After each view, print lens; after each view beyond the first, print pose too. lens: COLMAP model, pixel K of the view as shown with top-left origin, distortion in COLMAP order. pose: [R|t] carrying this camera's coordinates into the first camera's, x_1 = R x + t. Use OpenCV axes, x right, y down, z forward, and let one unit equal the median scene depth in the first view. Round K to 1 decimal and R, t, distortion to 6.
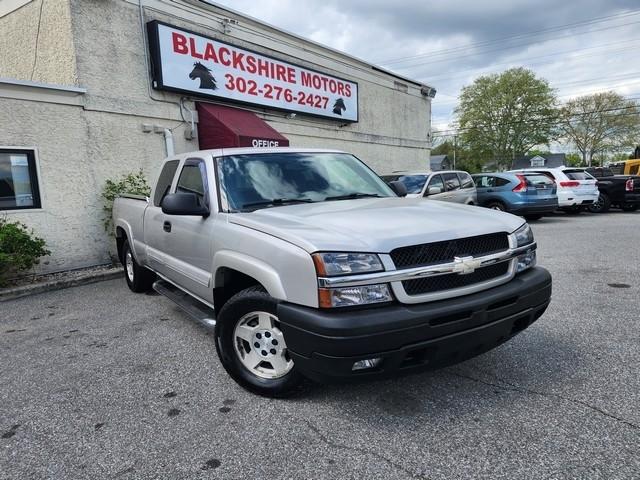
lens RADIAL K [[460.5, 0, 313.4], [0, 460.5, 241.7], [0, 0, 1]] dist [0.083564, -0.075328]
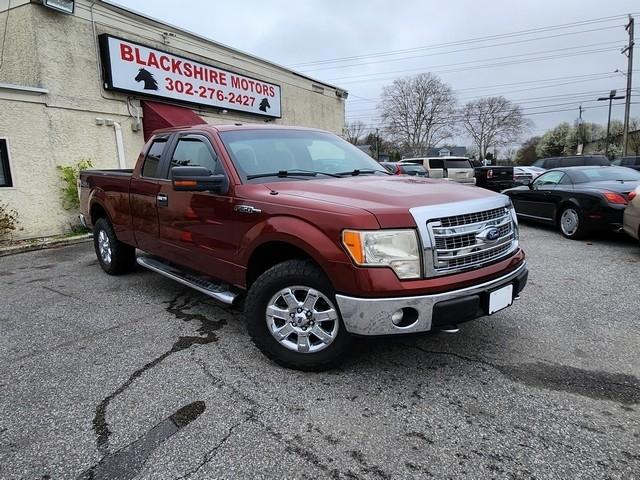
lens RADIAL K [[428.4, 0, 320.0], [0, 428.4, 240.0], [0, 0, 1]] dist [0.001240, -0.004110]
pose [[0.988513, -0.012175, 0.150642, 0.032338], [0.006452, 0.999241, 0.038419, 0.020929], [-0.150995, -0.037006, 0.987842, -0.165089]]
